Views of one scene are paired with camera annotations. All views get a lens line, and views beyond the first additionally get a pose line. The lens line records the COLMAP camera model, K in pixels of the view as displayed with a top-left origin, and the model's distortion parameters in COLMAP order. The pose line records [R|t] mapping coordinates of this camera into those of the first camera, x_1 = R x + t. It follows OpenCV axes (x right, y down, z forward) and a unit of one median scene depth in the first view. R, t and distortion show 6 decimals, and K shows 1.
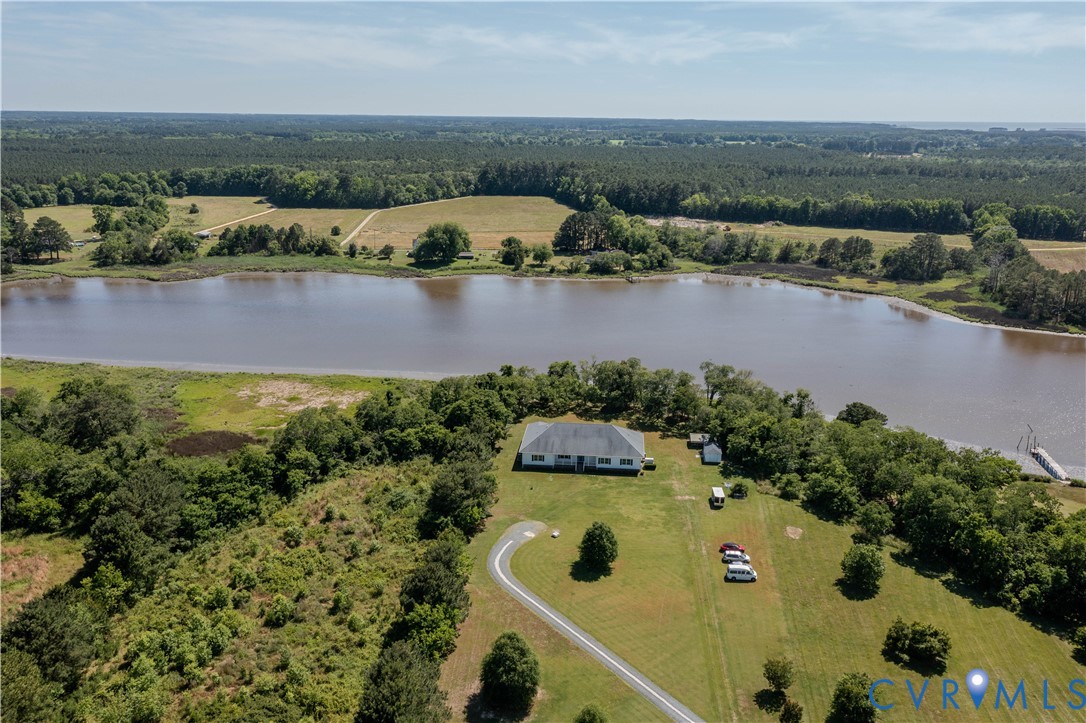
lens RADIAL K [[863.1, 0, 543.0], [0, 863.1, 361.5], [0, 0, 1]] dist [0.006674, 0.009606]
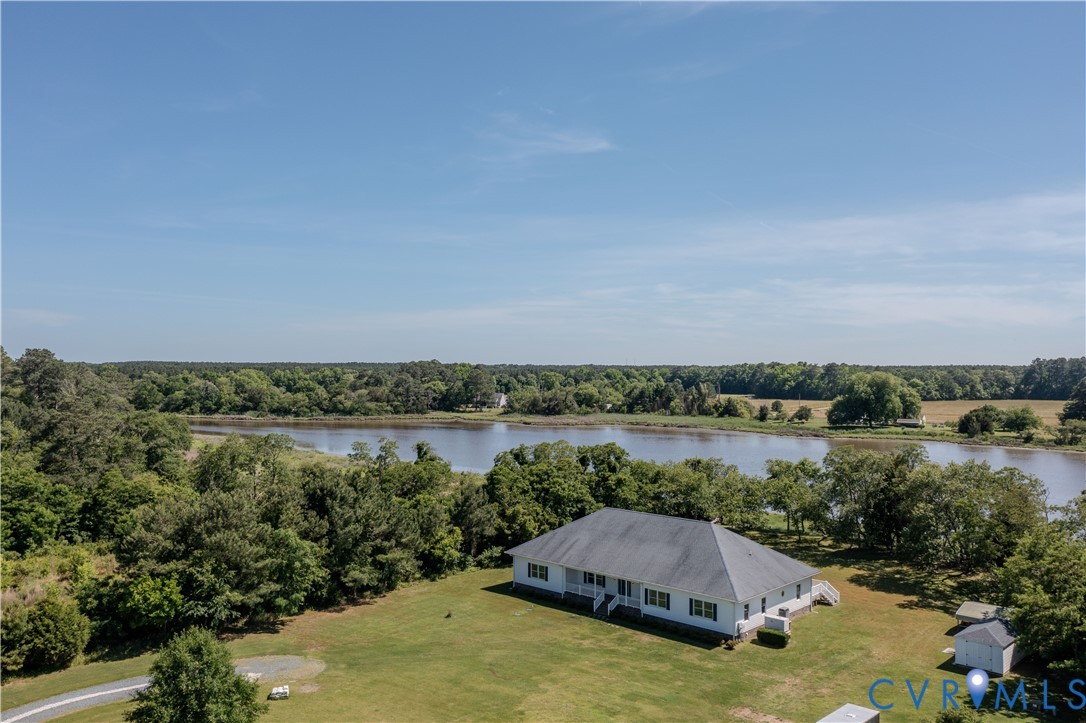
lens RADIAL K [[863.1, 0, 543.0], [0, 863.1, 361.5], [0, 0, 1]] dist [0.006674, 0.009606]
pose [[0.790027, -0.010291, -0.612985, 0.121023], [-0.165824, 0.959003, -0.229817, 0.047941], [0.590220, 0.283210, 0.755932, 0.273225]]
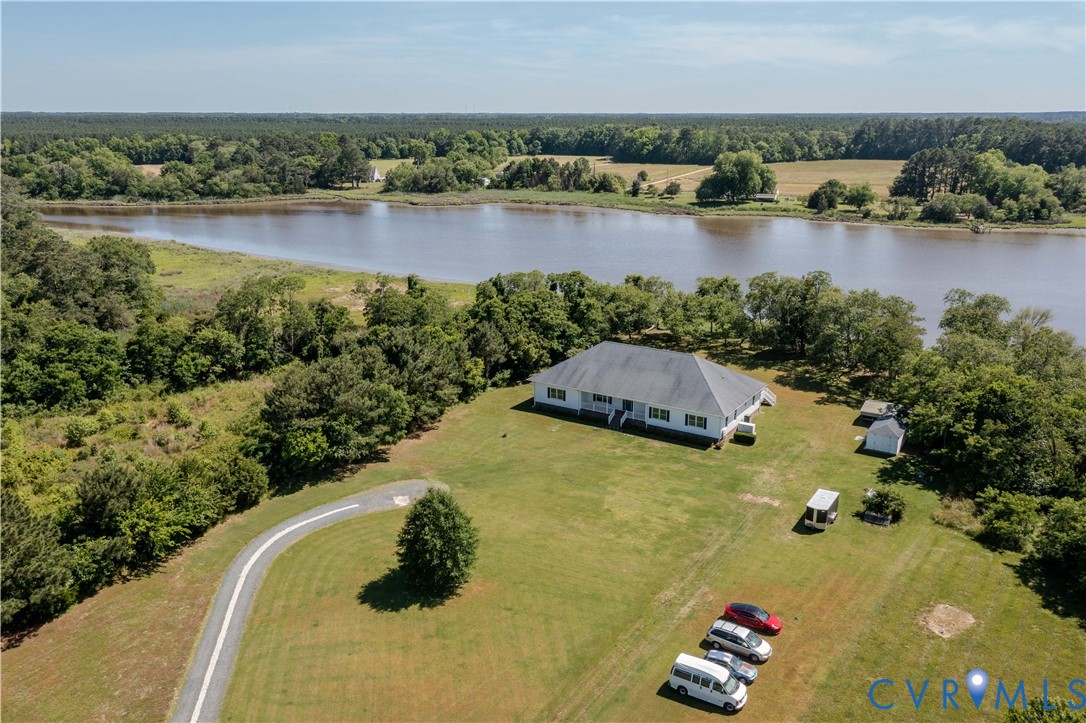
lens RADIAL K [[863.1, 0, 543.0], [0, 863.1, 361.5], [0, 0, 1]] dist [0.006674, 0.009606]
pose [[0.889345, 0.116084, -0.442255, 0.106689], [-0.116082, 0.992868, 0.027178, 0.032703], [0.442256, 0.027167, 0.896478, 0.203874]]
